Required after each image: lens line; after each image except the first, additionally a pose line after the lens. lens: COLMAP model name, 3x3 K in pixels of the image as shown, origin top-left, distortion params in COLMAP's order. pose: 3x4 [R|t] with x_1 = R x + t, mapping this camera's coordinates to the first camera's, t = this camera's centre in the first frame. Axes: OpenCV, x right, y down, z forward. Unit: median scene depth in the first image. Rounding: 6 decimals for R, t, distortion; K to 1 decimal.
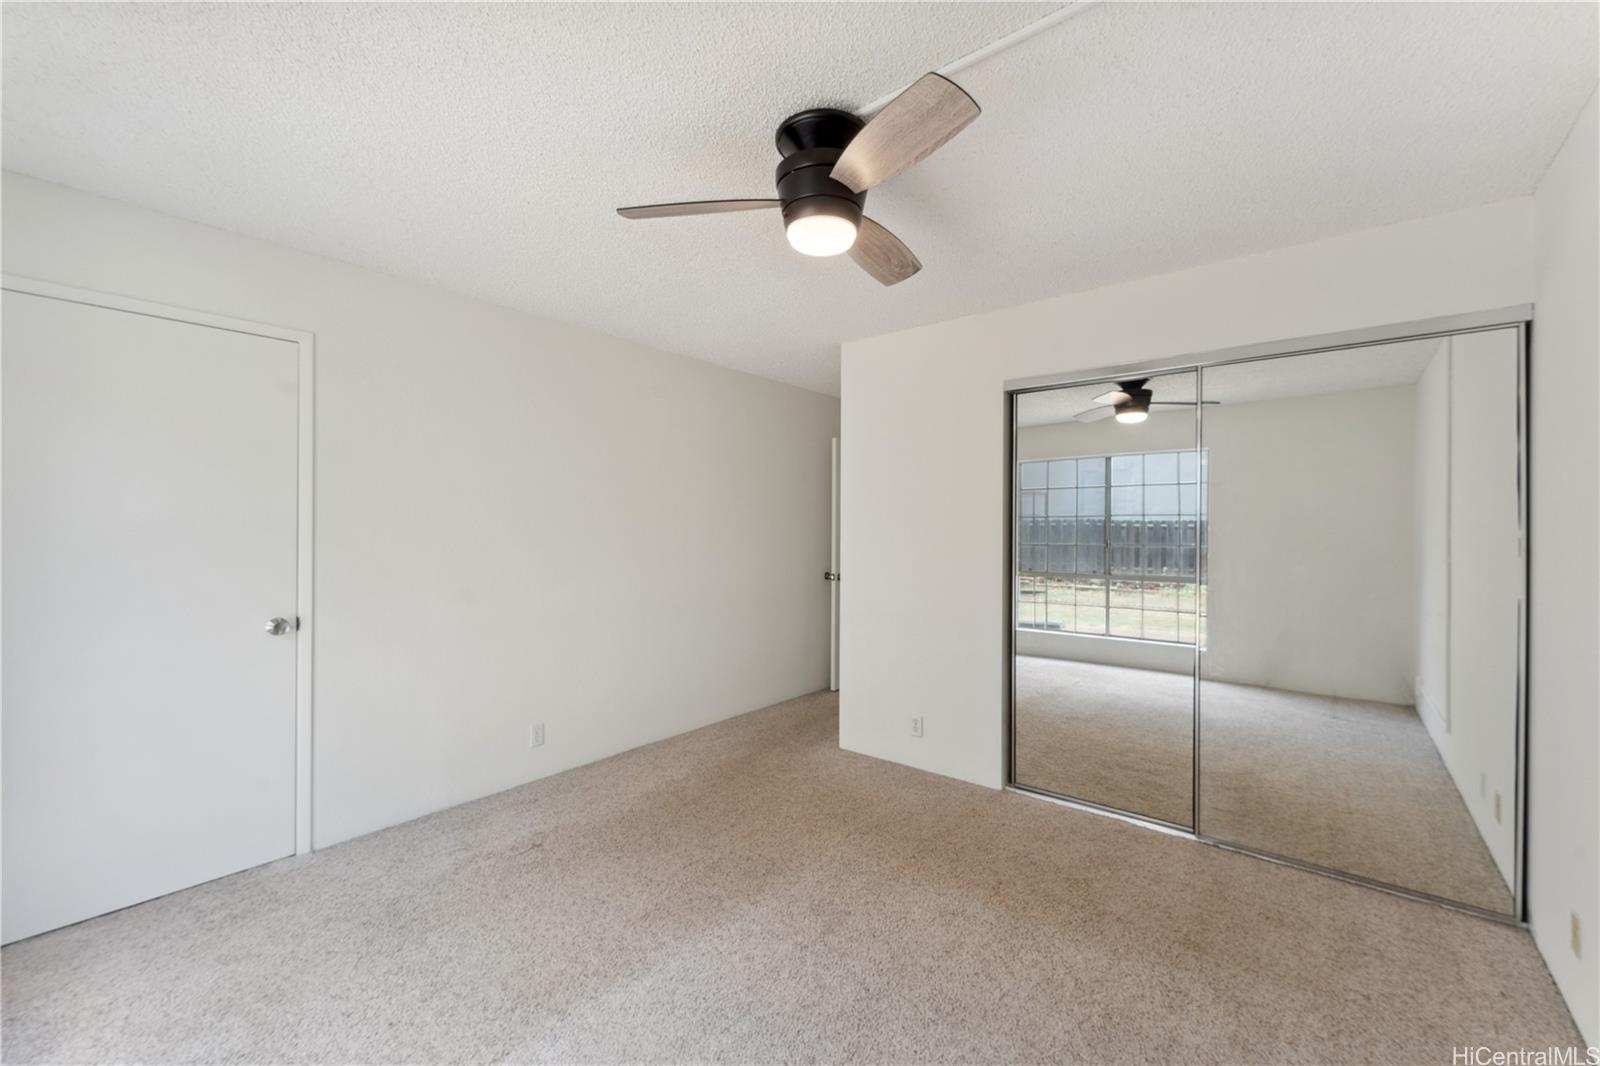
lens RADIAL K [[638.5, 0, 801.8], [0, 638.5, 528.8], [0, 0, 1]] dist [0.001960, 0.000107]
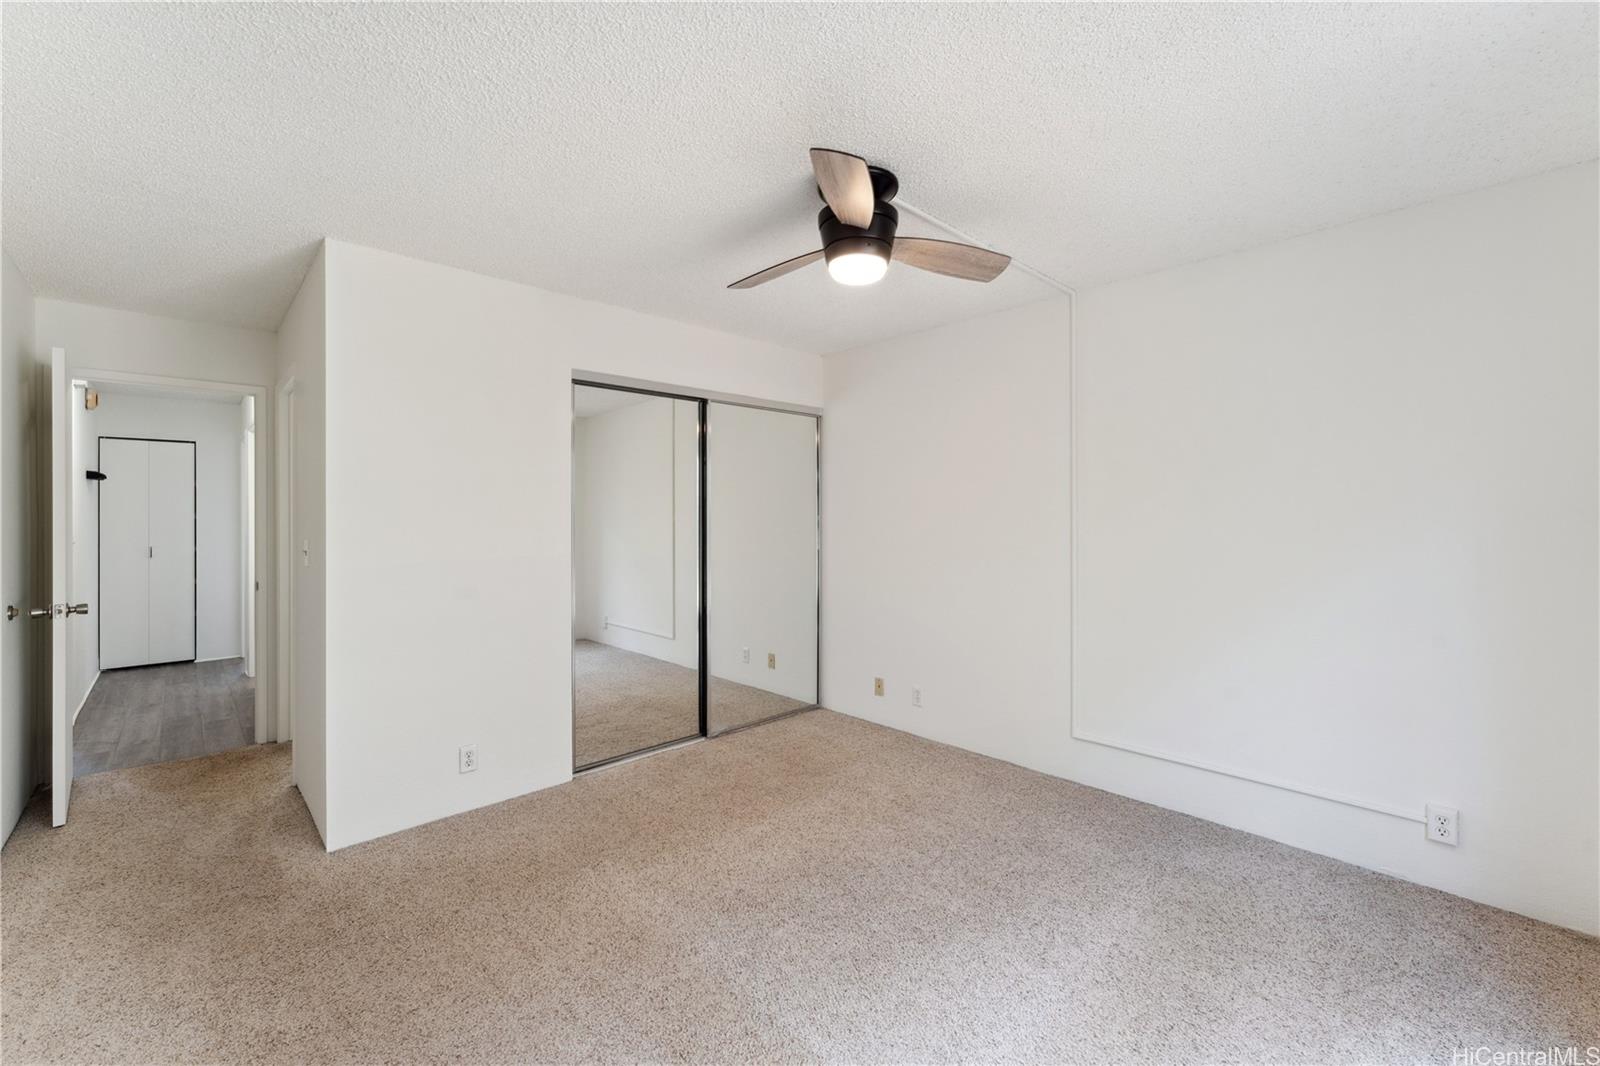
lens RADIAL K [[638.5, 0, 799.9], [0, 638.5, 520.8], [0, 0, 1]] dist [0.001960, 0.000107]
pose [[0.149323, -0.008868, 0.988749, -0.674193], [0.006589, 0.999947, 0.007973, -0.000030], [-0.988767, 0.005324, 0.149373, 0.547583]]
